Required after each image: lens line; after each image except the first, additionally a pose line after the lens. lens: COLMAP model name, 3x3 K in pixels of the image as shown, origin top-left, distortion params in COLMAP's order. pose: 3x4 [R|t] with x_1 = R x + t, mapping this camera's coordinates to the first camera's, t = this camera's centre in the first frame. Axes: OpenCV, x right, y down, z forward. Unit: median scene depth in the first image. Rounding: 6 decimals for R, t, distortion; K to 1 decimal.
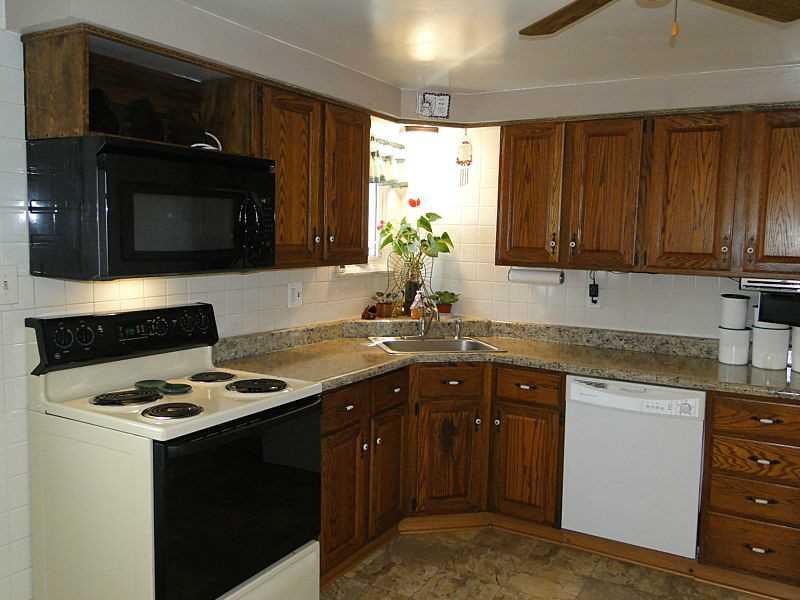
lens RADIAL K [[674.7, 0, 418.5], [0, 674.7, 302.0], [0, 0, 1]] dist [-0.000151, -0.001275]
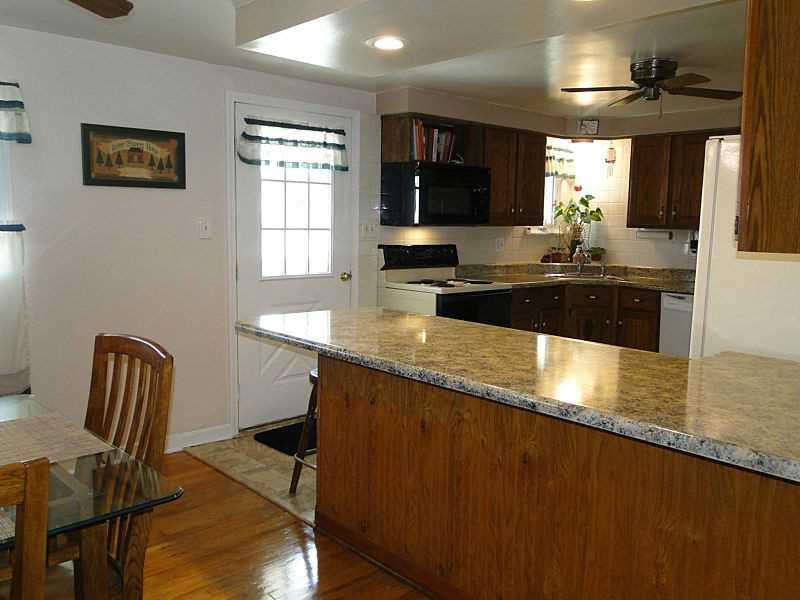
lens RADIAL K [[682.6, 0, 430.8], [0, 682.6, 303.2], [0, 0, 1]] dist [-0.007116, 0.003983]
pose [[0.960757, 0.028047, -0.275971, 0.122283], [-0.022849, 0.999496, 0.022032, 0.098415], [0.276449, -0.014862, 0.960914, -0.664122]]
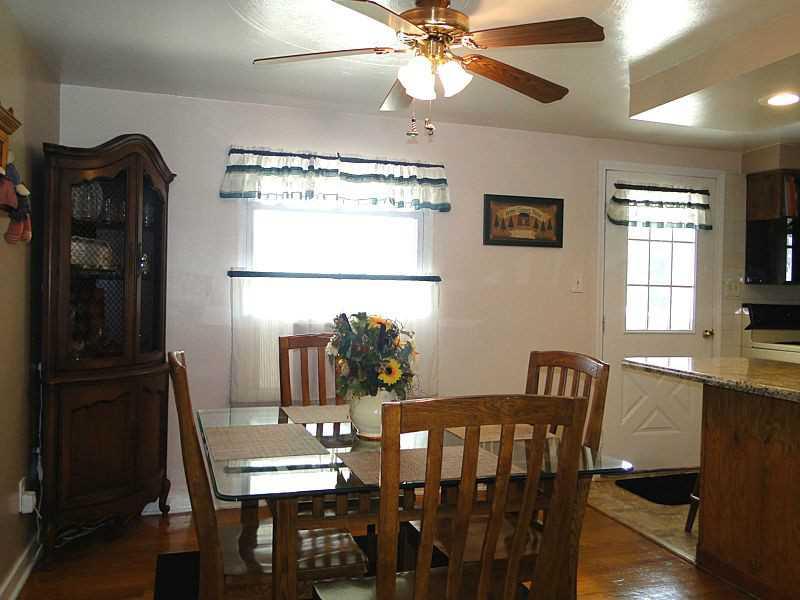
lens RADIAL K [[708.7, 0, 400.0], [0, 708.7, 300.0], [0, 0, 1]] dist [-0.011743, -0.018623]
pose [[0.731560, -0.000650, -0.681777, 0.091235], [-0.072688, 0.994225, -0.078944, 0.163357], [0.677891, 0.107310, 0.727288, -0.832087]]
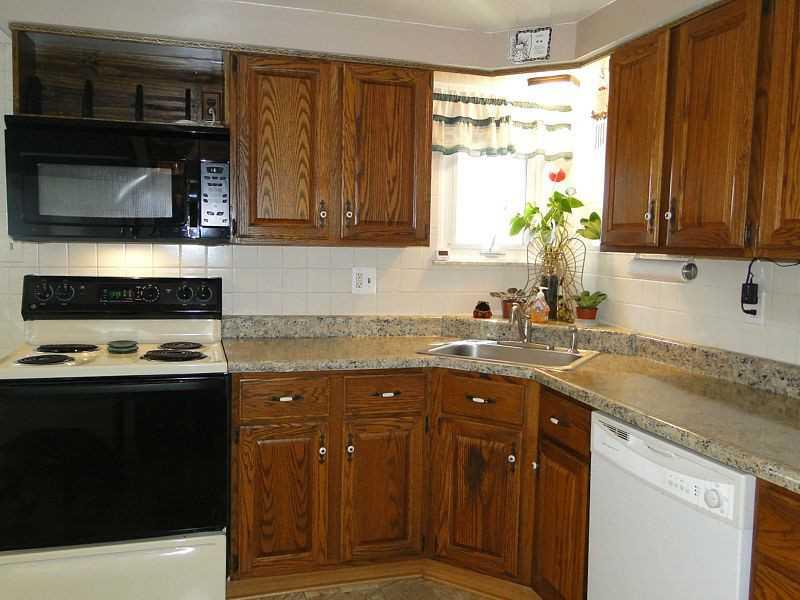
lens RADIAL K [[687.1, 0, 400.0], [0, 687.1, 300.0], [0, 0, 1]] dist [0.001660, -0.000607]
pose [[0.724970, 0.051105, -0.686882, 0.473960], [-0.074093, 0.997243, -0.004005, 0.015298], [0.684784, 0.053796, 0.726758, 0.338875]]
